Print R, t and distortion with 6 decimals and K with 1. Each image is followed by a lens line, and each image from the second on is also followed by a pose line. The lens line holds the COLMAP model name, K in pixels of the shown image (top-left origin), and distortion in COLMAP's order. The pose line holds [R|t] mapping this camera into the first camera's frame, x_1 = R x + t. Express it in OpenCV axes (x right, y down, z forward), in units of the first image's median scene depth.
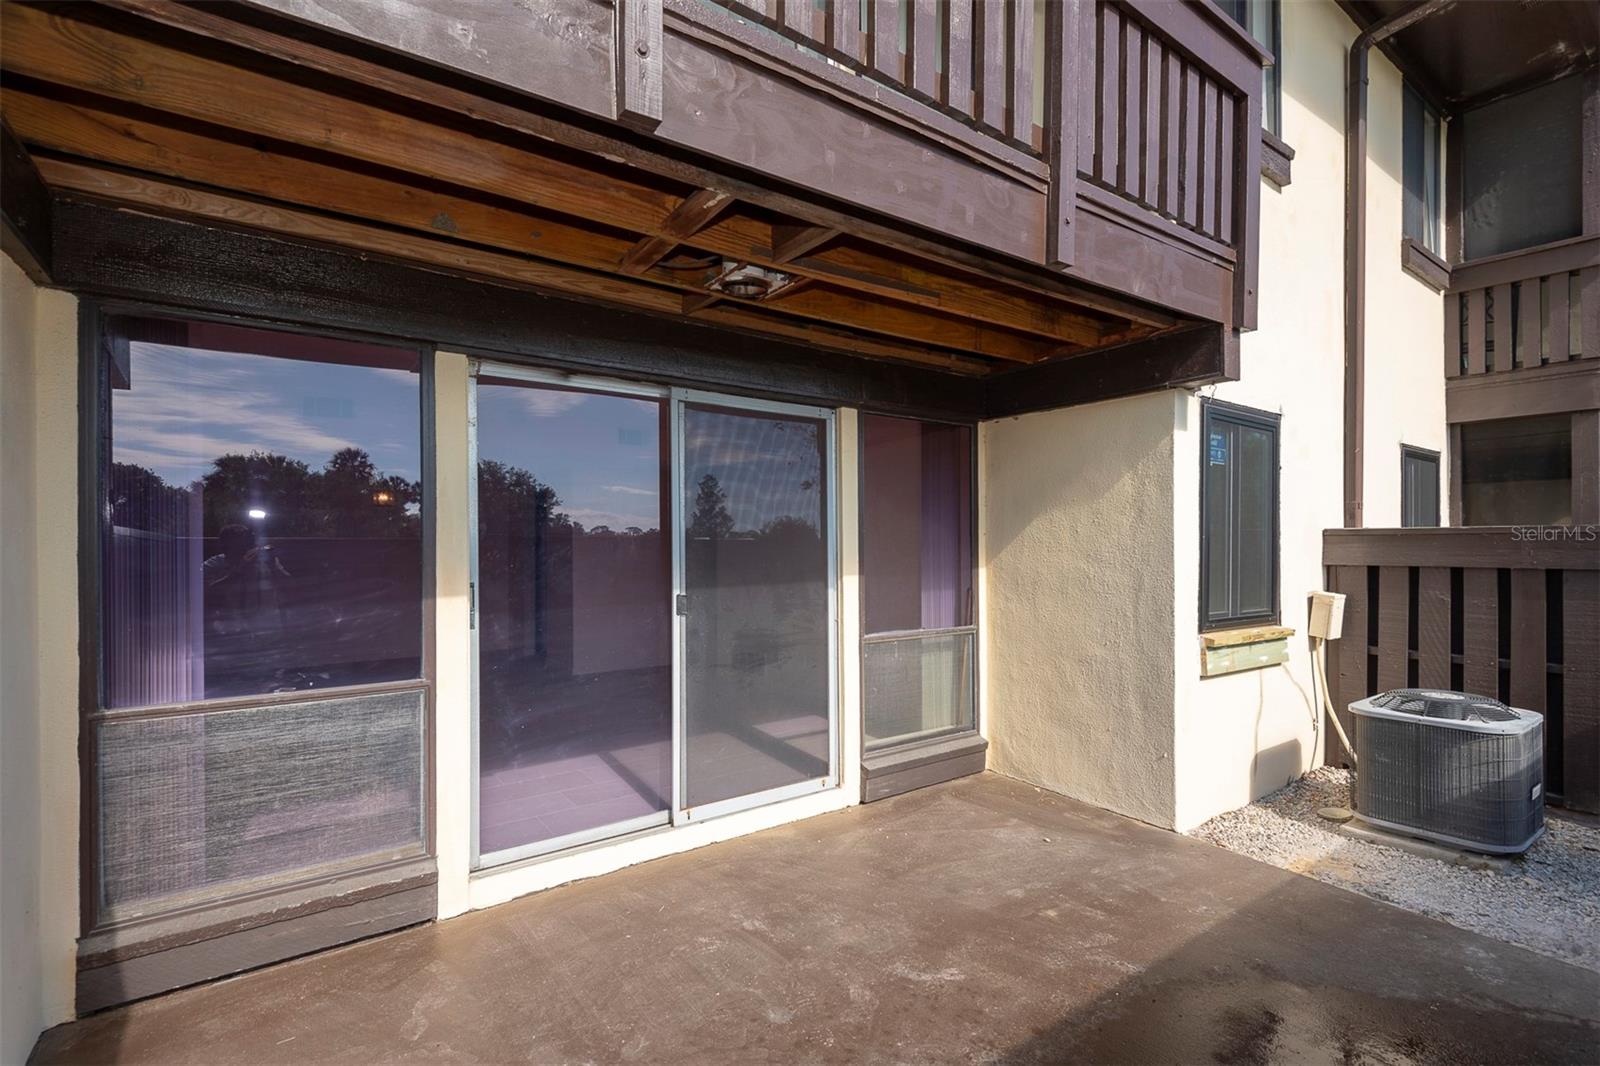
lens RADIAL K [[749.3, 0, 825.8], [0, 749.3, 542.2], [0, 0, 1]] dist [0.011015, -0.000310]
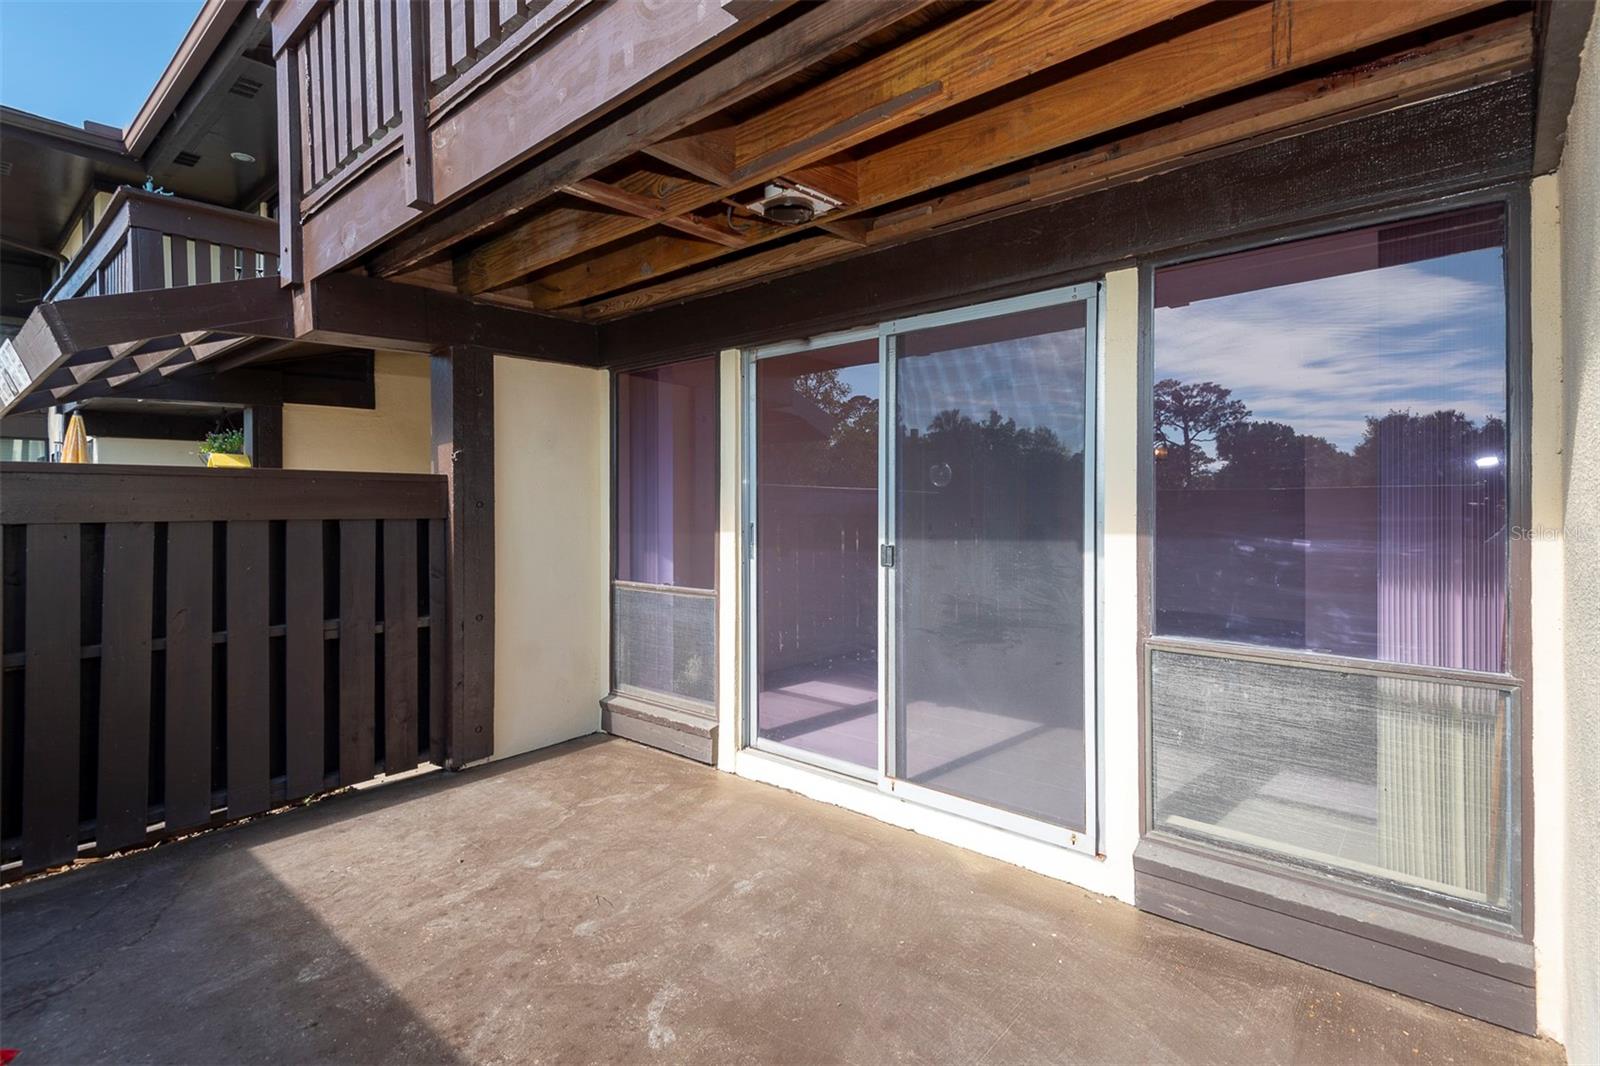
lens RADIAL K [[744.8, 0, 813.4], [0, 744.8, 508.4], [0, 0, 1]] dist [0.044214, -0.025895]
pose [[0.231389, 0.001599, -0.972860, 0.726470], [0.003904, 0.999989, 0.002572, 0.023424], [0.972854, -0.004393, 0.231380, 0.739413]]
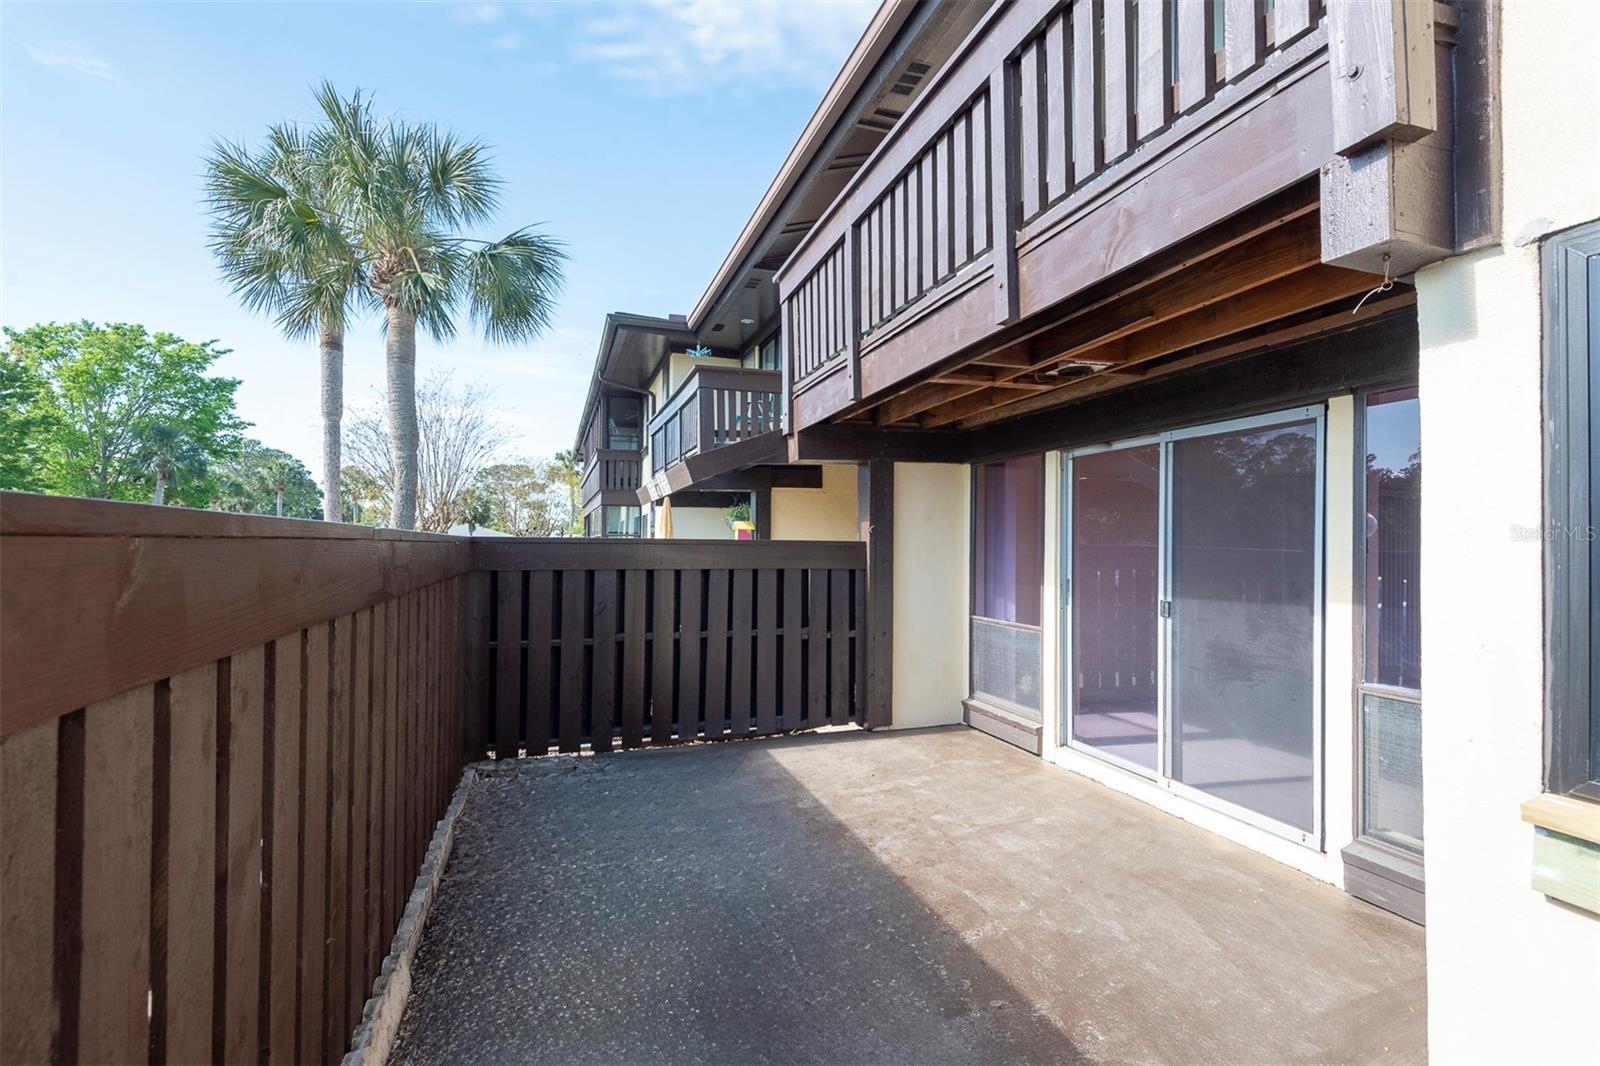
lens RADIAL K [[710.5, 0, 794.9], [0, 710.5, 525.5], [0, 0, 1]] dist [0.001529, -0.000615]
pose [[-0.312583, -0.030472, -0.949402, 1.173785], [-0.007445, 0.999533, -0.029630, -0.015253], [0.949861, -0.002194, -0.312664, 0.836523]]
